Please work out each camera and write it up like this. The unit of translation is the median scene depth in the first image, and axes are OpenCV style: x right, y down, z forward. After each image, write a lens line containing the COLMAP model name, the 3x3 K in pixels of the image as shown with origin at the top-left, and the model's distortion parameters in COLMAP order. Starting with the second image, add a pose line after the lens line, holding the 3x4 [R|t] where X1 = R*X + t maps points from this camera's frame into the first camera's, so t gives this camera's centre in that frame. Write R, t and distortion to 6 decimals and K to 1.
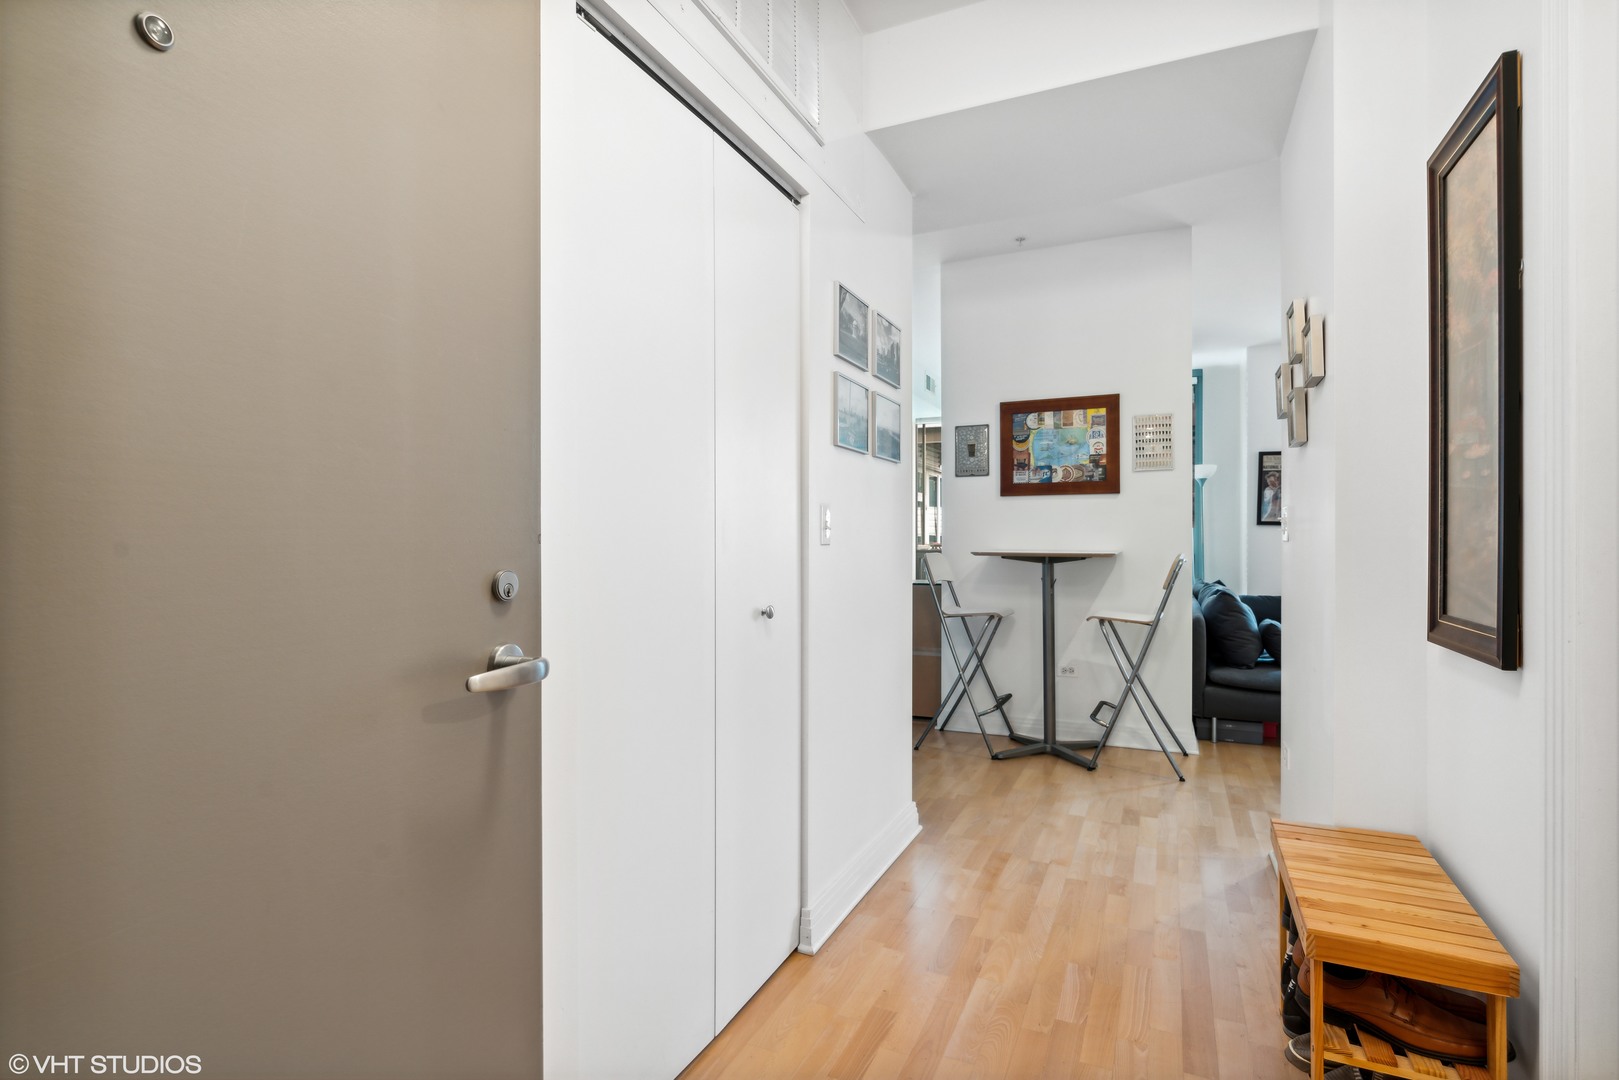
lens RADIAL K [[784.8, 0, 809.5], [0, 784.8, 540.0], [0, 0, 1]] dist [-0.002550, 0.009382]
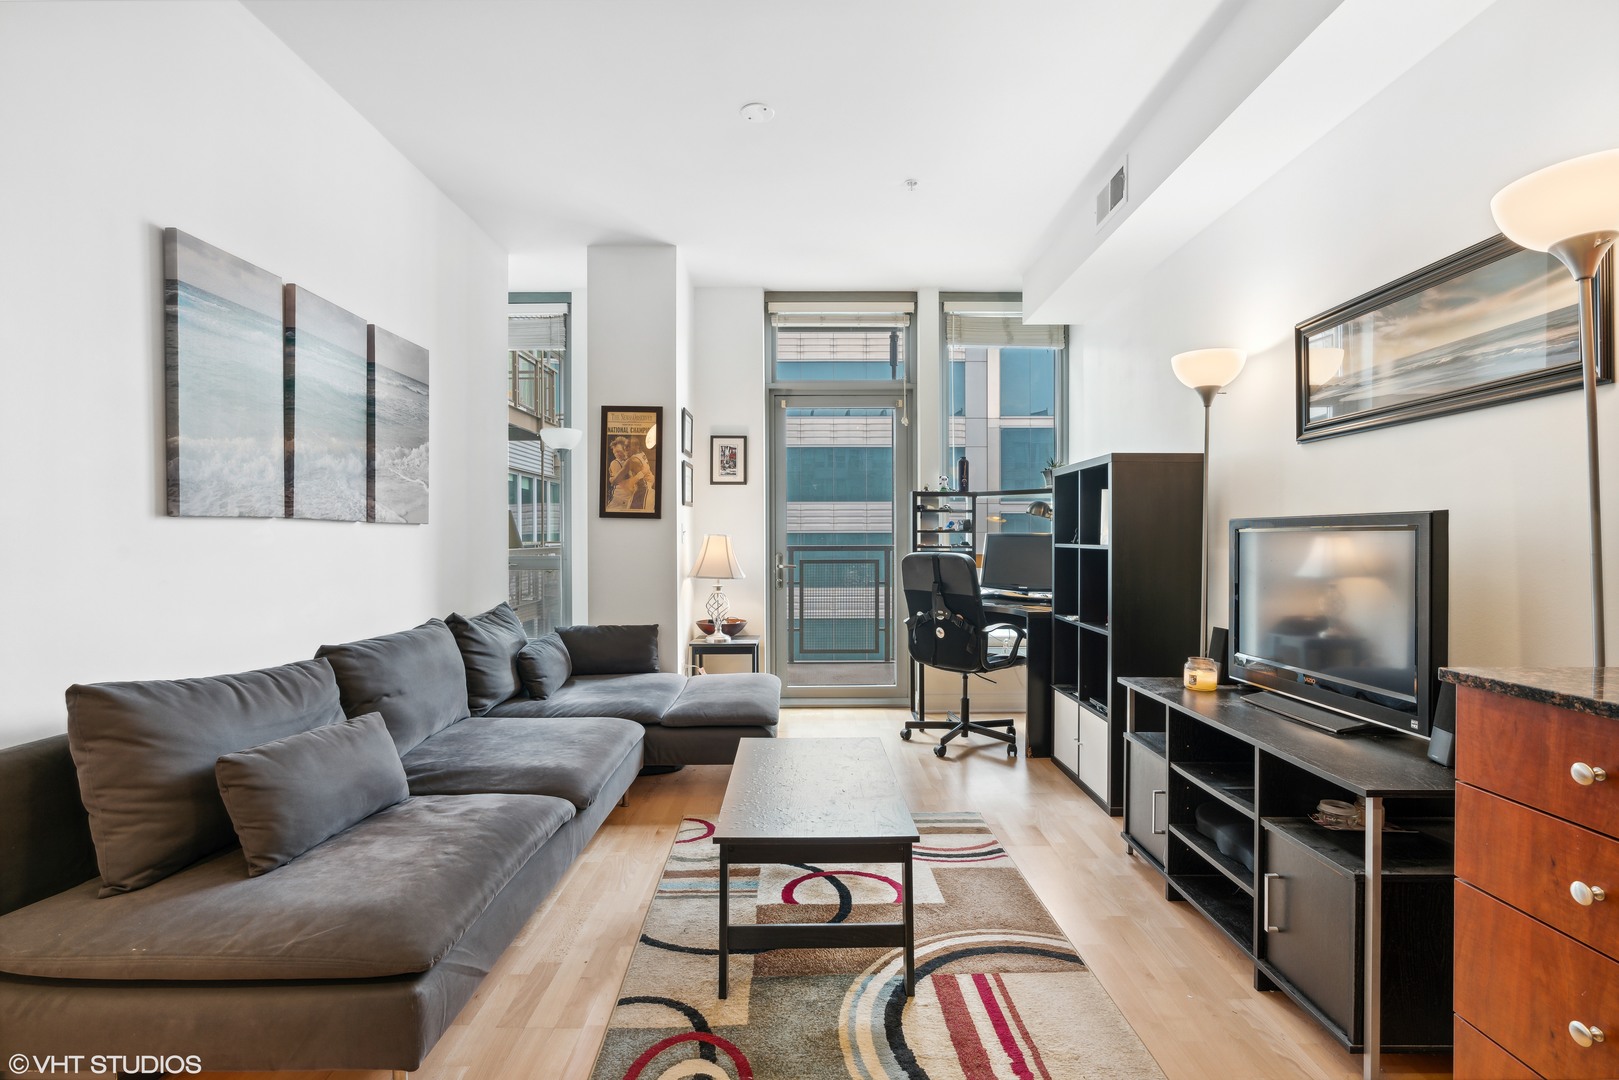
lens RADIAL K [[753.7, 0, 809.5], [0, 753.7, 540.0], [0, 0, 1]] dist [-0.023568, 0.007050]
pose [[0.908831, -0.006246, 0.417118, 0.704172], [0.004676, 0.999978, 0.004786, -0.003921], [-0.417138, -0.002399, 0.908840, 0.536431]]
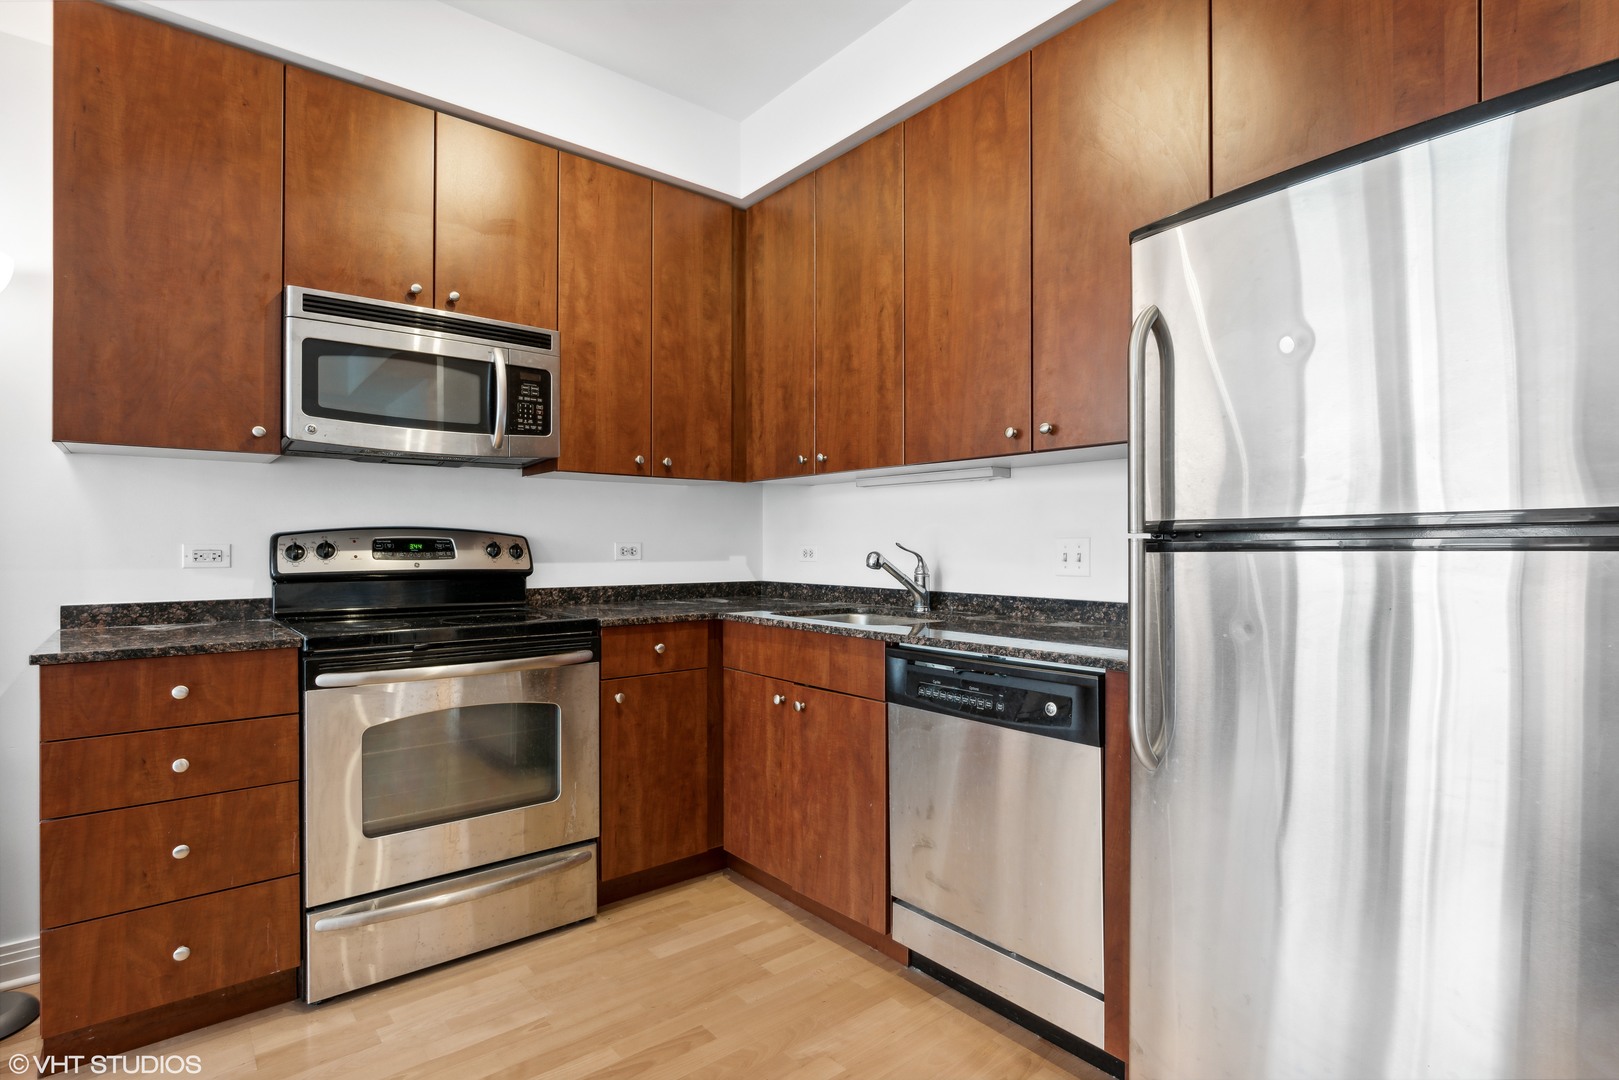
lens RADIAL K [[810.7, 0, 809.1], [0, 810.7, 543.2], [0, 0, 1]] dist [-0.003419, -0.000150]
pose [[-0.897969, -0.003278, 0.440046, 0.553006], [-0.002754, 0.999995, 0.001831, -0.006091], [-0.440049, 0.000432, -0.897974, 0.871980]]
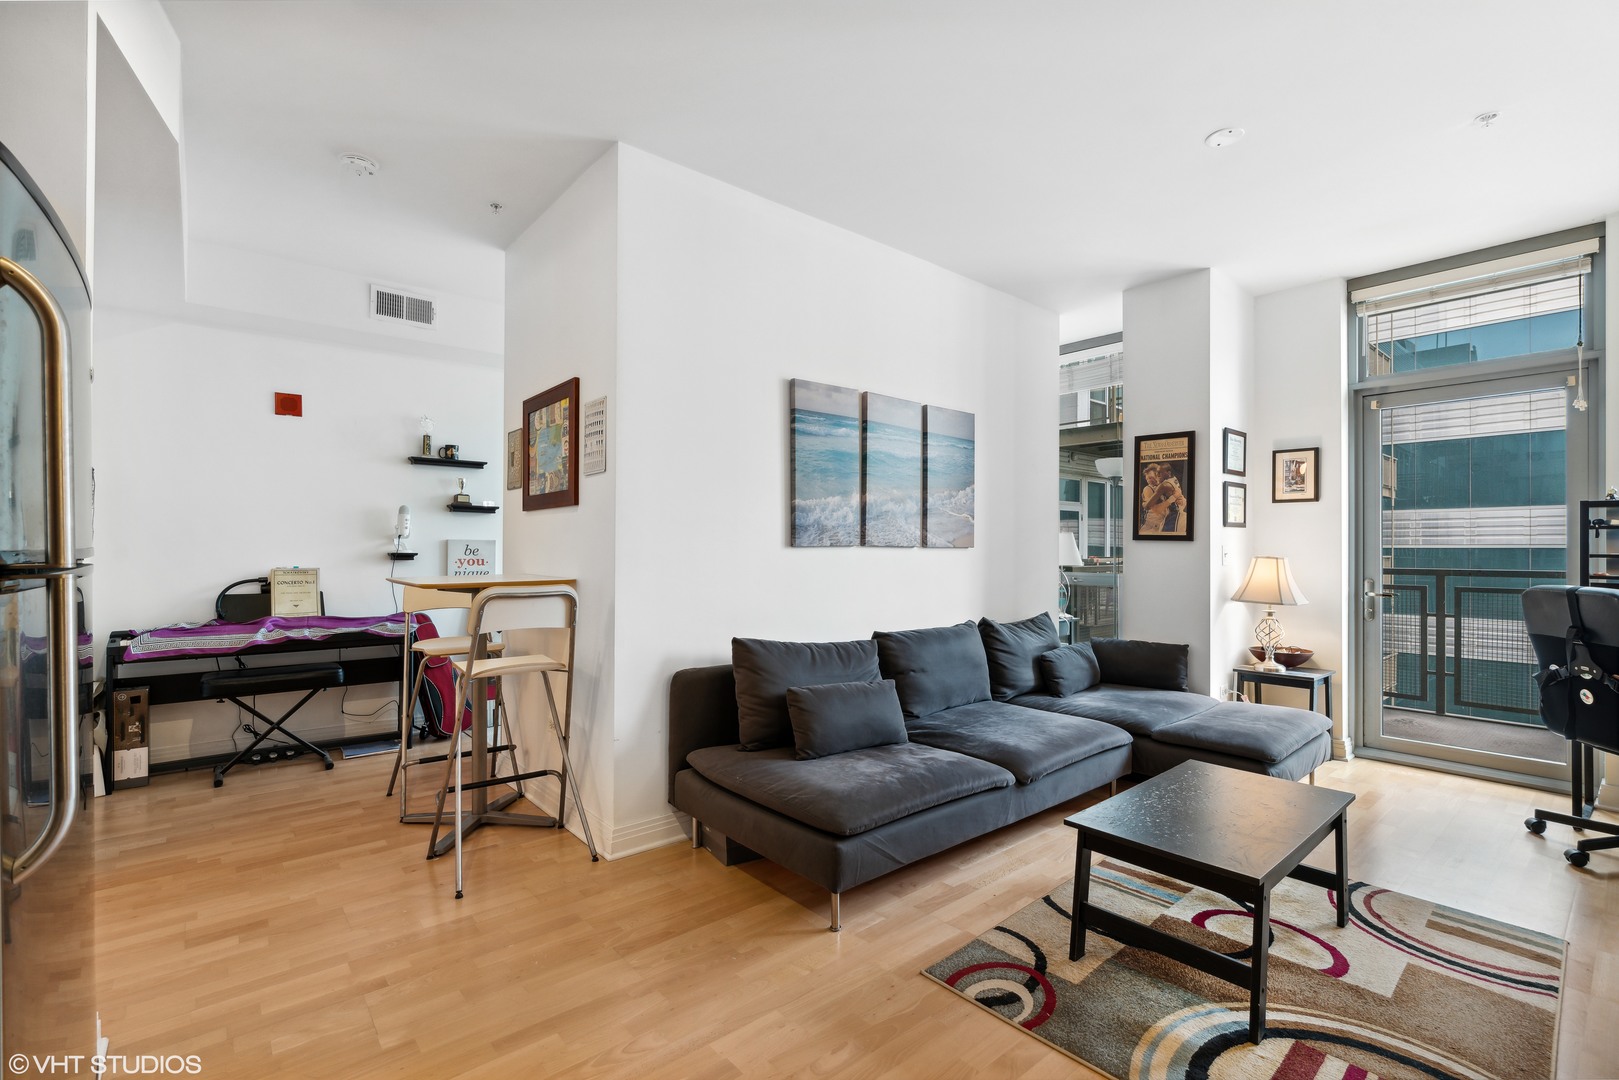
lens RADIAL K [[722.7, 0, 807.1], [0, 722.7, 545.9], [0, 0, 1]] dist [-0.018619, 0.008016]
pose [[0.905466, -0.000310, -0.424419, 0.873277], [-0.002200, 0.999983, -0.005423, -0.014907], [0.424413, 0.005845, 0.905450, 0.434582]]
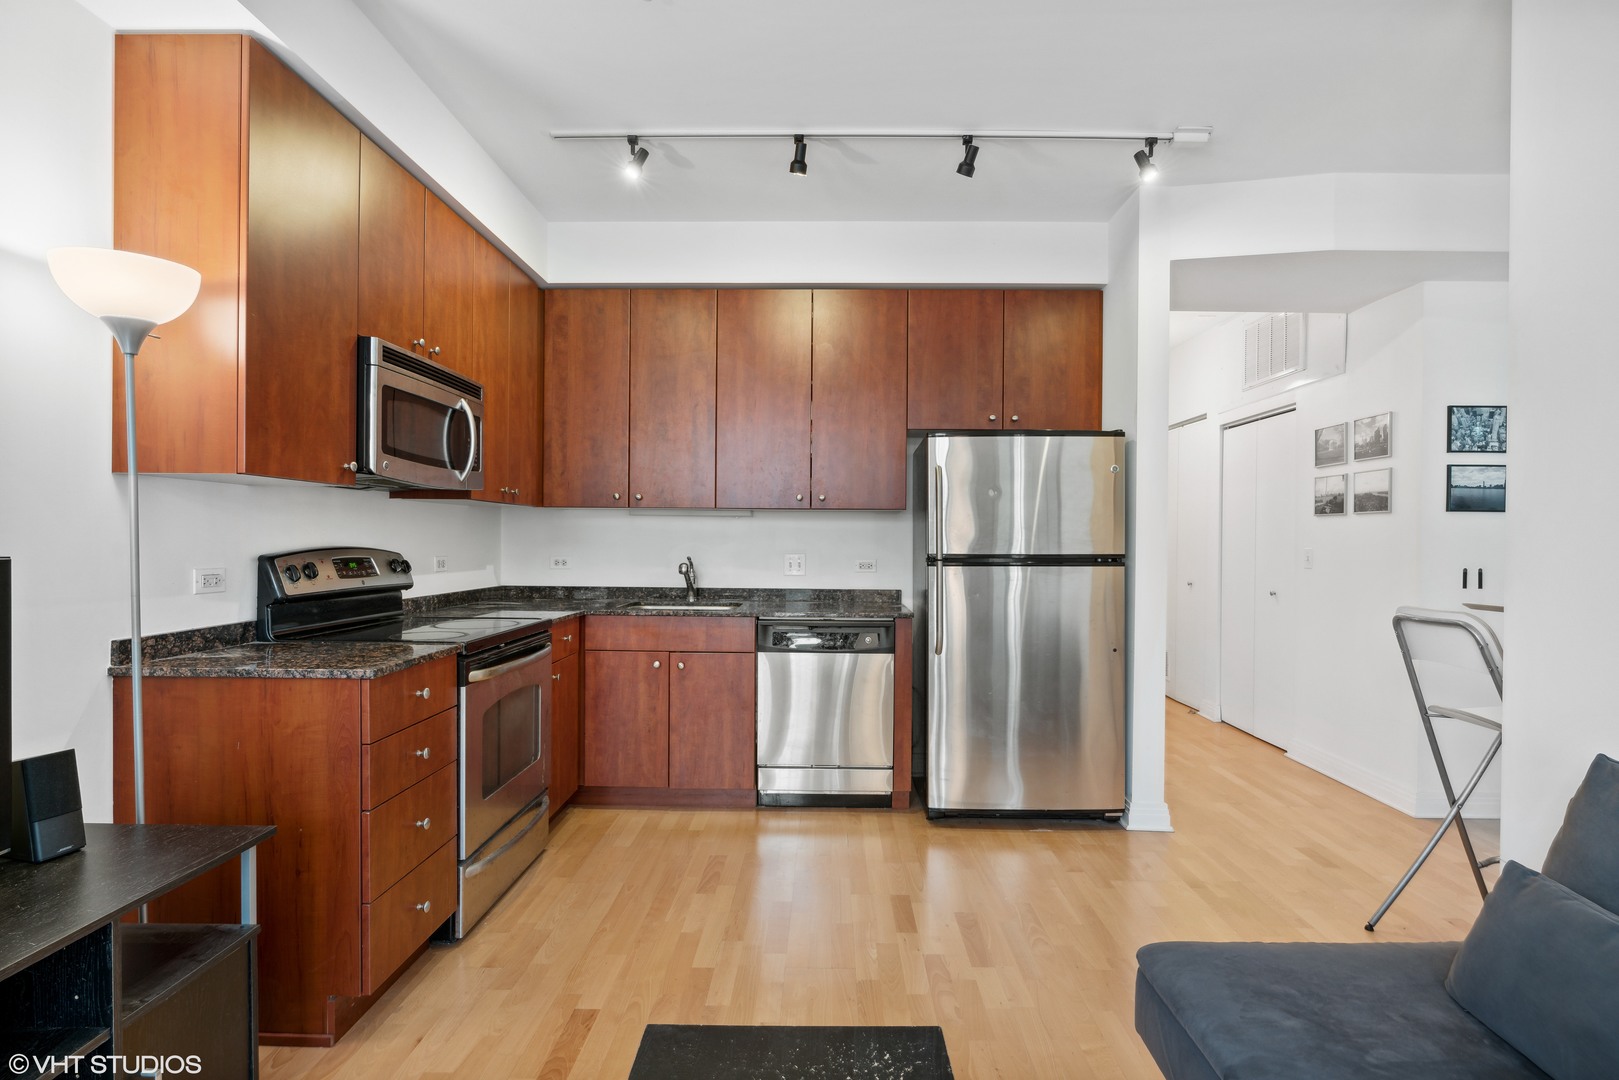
lens RADIAL K [[810.7, 0, 809.1], [0, 810.7, 543.2], [0, 0, 1]] dist [-0.003419, -0.000150]
pose [[-0.918495, -0.008453, -0.395343, 0.999637], [-0.011363, 0.999923, 0.005020, -0.026599], [0.395270, 0.009103, -0.918520, 1.196177]]
